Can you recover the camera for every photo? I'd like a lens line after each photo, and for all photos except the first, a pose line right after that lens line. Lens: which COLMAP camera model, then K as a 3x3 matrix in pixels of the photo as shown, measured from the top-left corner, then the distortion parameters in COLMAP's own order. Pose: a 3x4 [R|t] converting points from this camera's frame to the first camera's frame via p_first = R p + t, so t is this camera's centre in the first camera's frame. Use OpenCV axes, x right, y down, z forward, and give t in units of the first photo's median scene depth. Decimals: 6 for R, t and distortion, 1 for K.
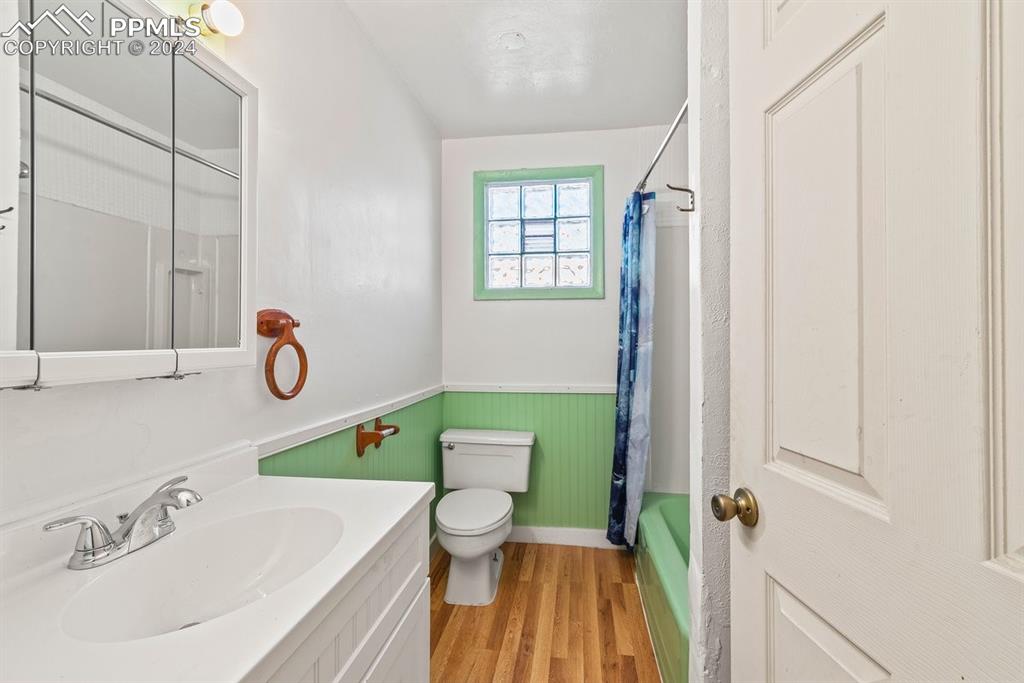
lens RADIAL K [[462.1, 0, 512.0], [0, 462.1, 341.5], [0, 0, 1]] dist [0.019416, 0.000245]
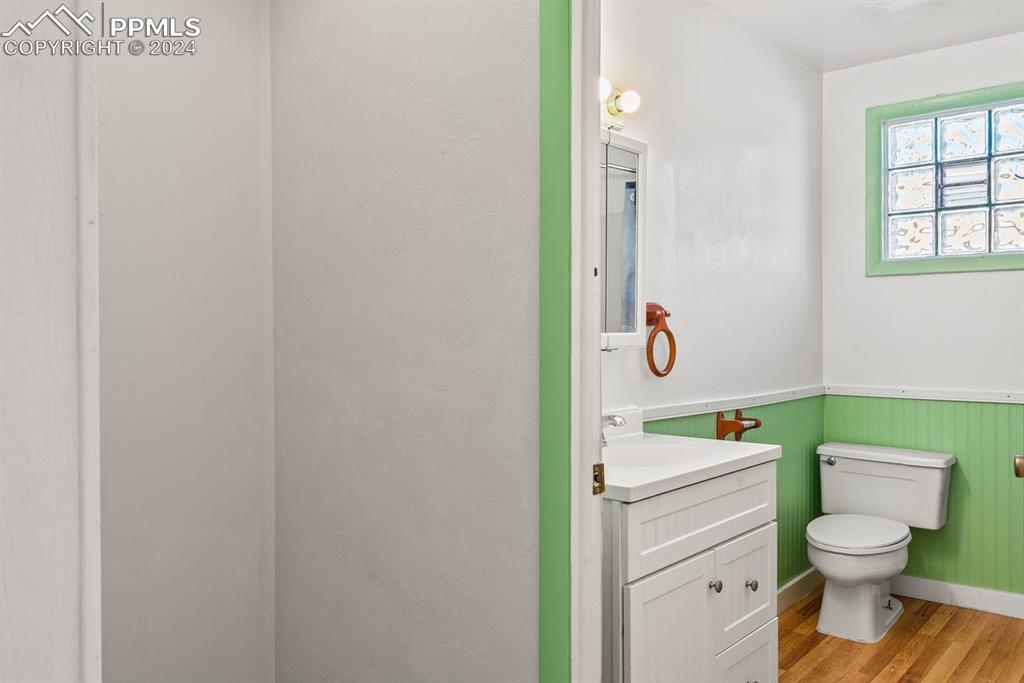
lens RADIAL K [[799.7, 0, 512.0], [0, 799.7, 341.5], [0, 0, 1]] dist [-0.002488, -0.001699]
pose [[0.840655, 0.003257, -0.541562, 0.152262], [0.001221, 0.999968, 0.007909, 0.007496], [0.541570, -0.007311, 0.840624, -0.461617]]
